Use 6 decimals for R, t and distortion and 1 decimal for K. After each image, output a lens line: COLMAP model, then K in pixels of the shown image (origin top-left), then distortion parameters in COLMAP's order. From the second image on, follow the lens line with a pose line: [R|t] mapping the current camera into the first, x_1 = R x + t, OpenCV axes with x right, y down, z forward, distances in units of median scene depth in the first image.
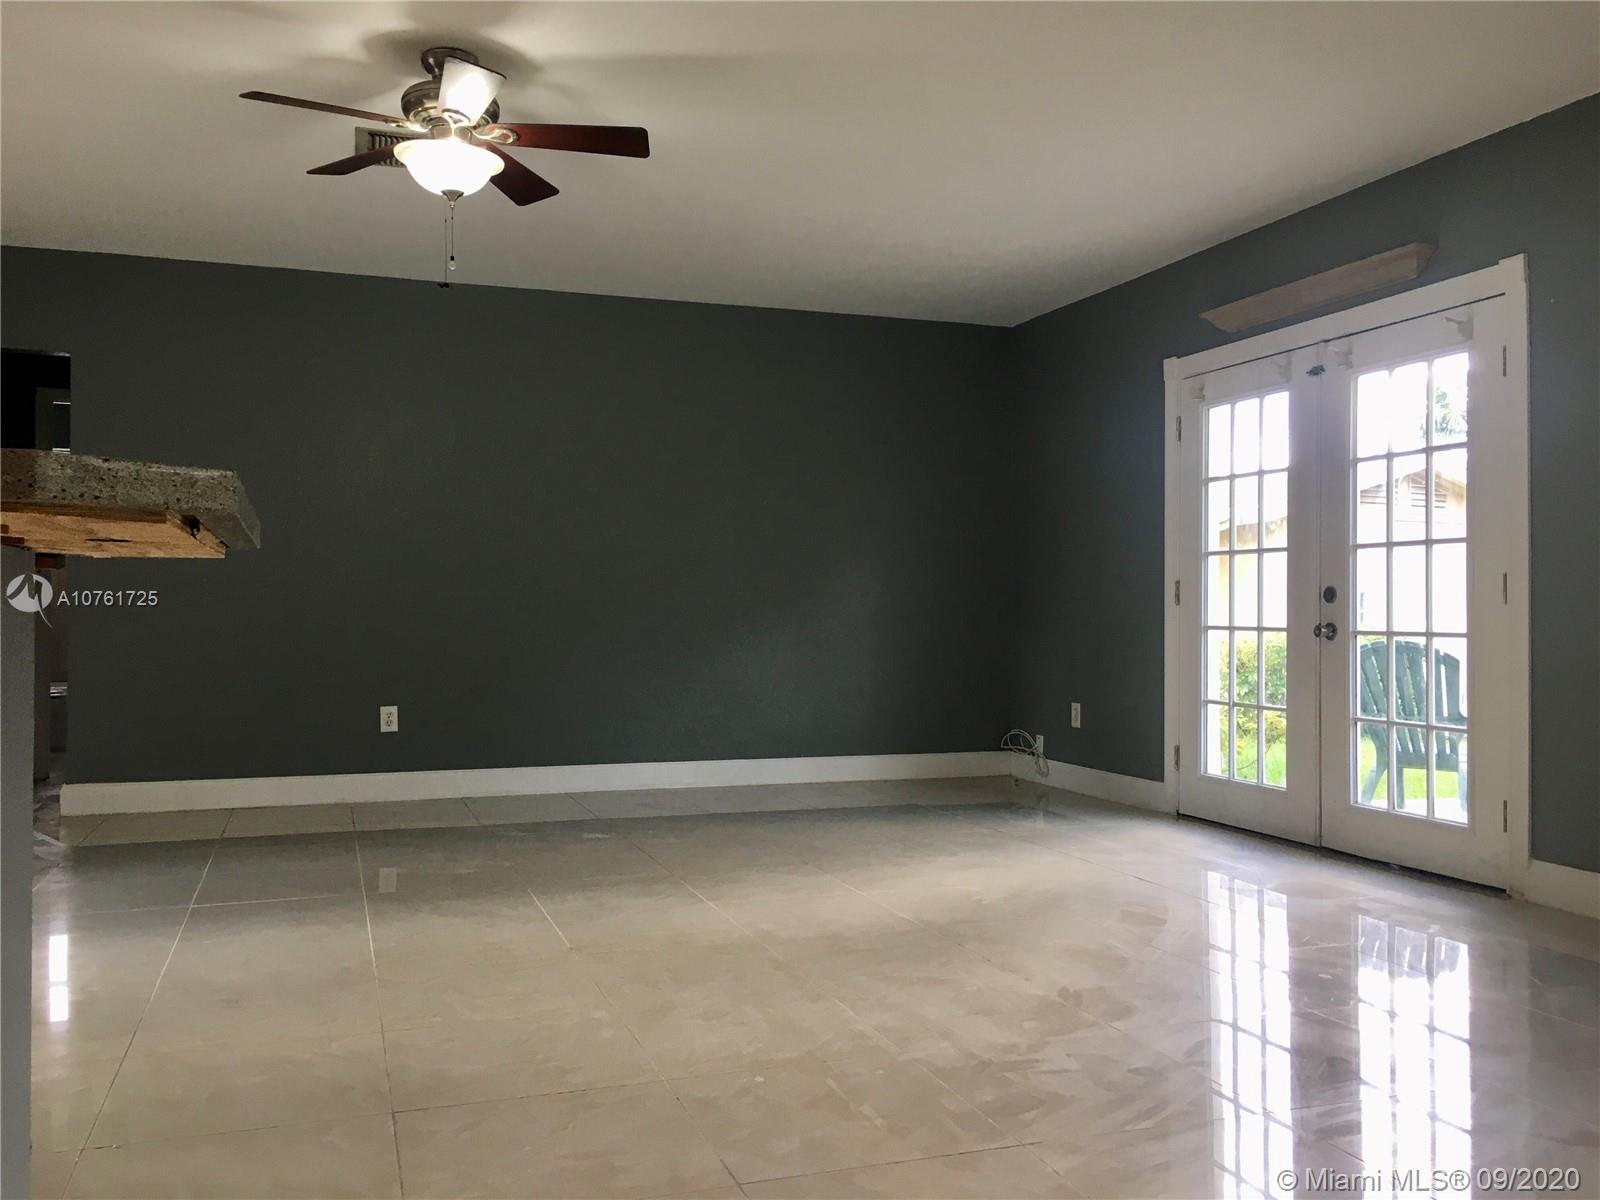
lens RADIAL K [[1364.6, 0, 793.0], [0, 1364.6, 594.5], [0, 0, 1]] dist [0.078853, -0.102050]
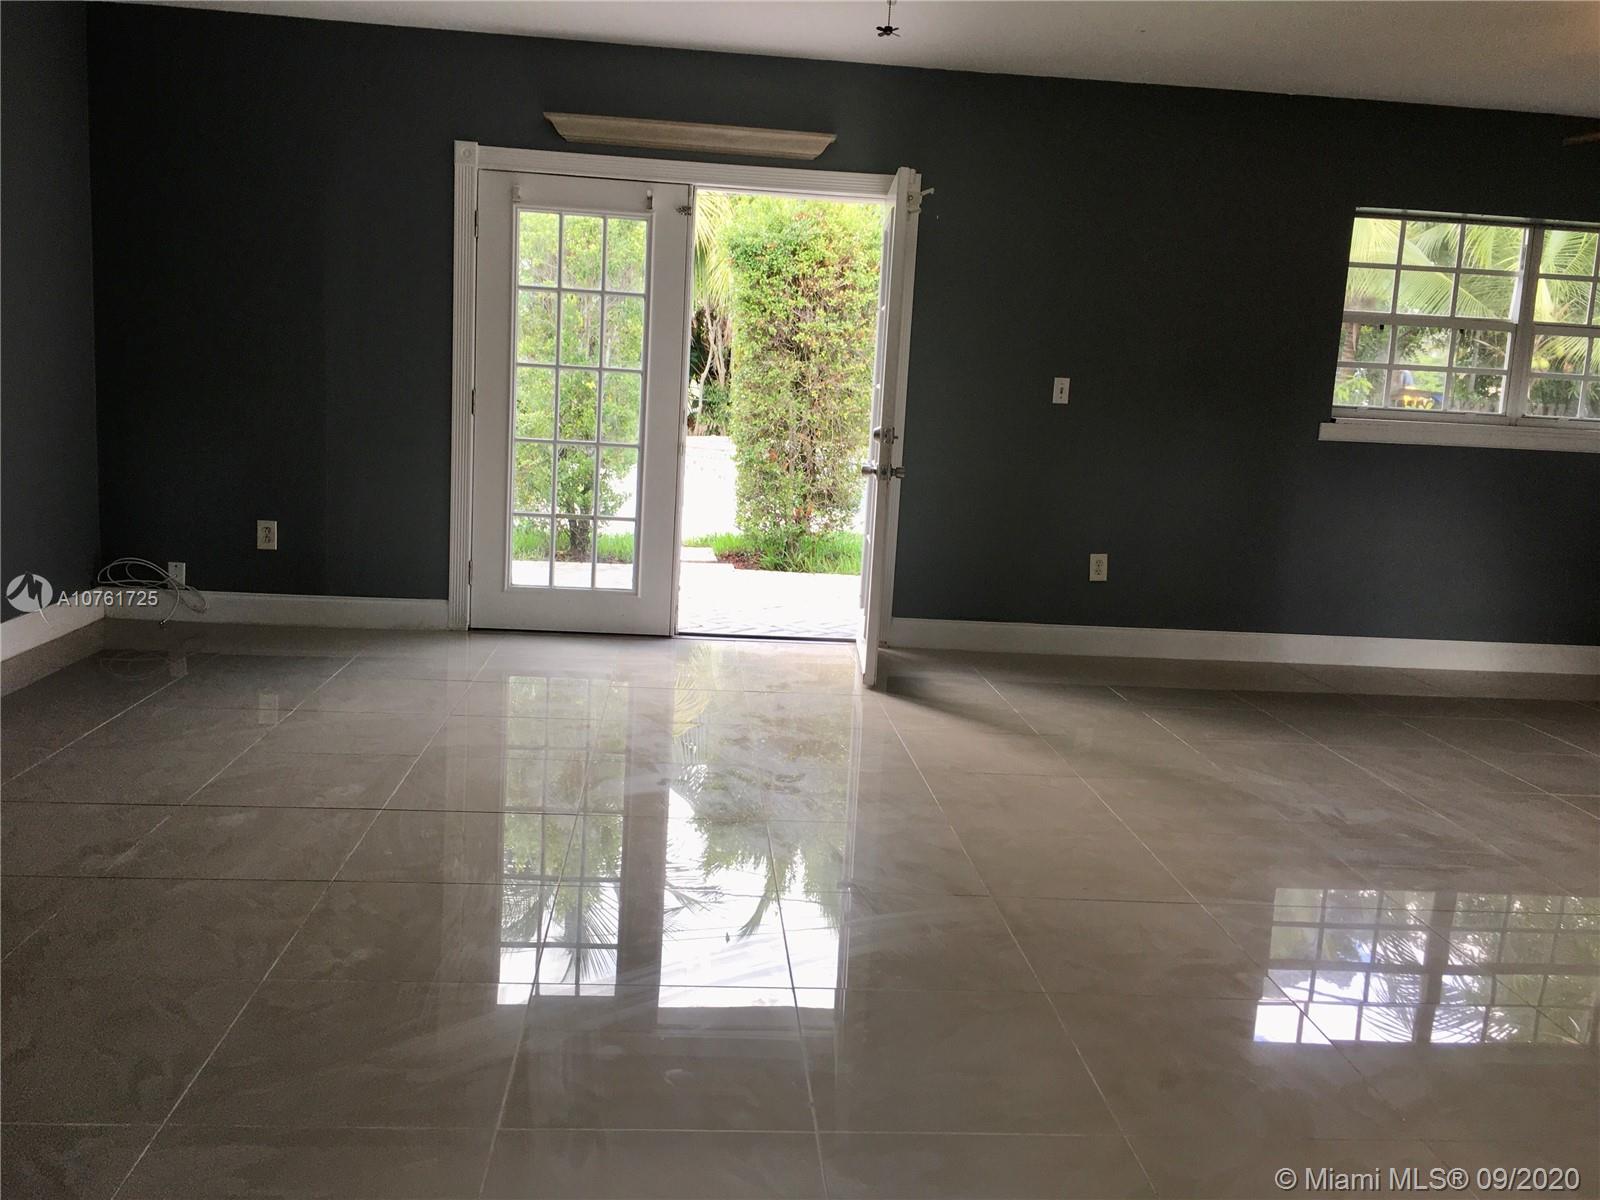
lens RADIAL K [[1364.6, 0, 793.0], [0, 1364.6, 594.5], [0, 0, 1]] dist [0.078853, -0.102050]
pose [[0.249317, -0.145577, 0.957417, -0.697962], [-0.065181, 0.983872, 0.166573, -0.050037], [-0.966226, -0.103935, 0.235807, 0.640297]]
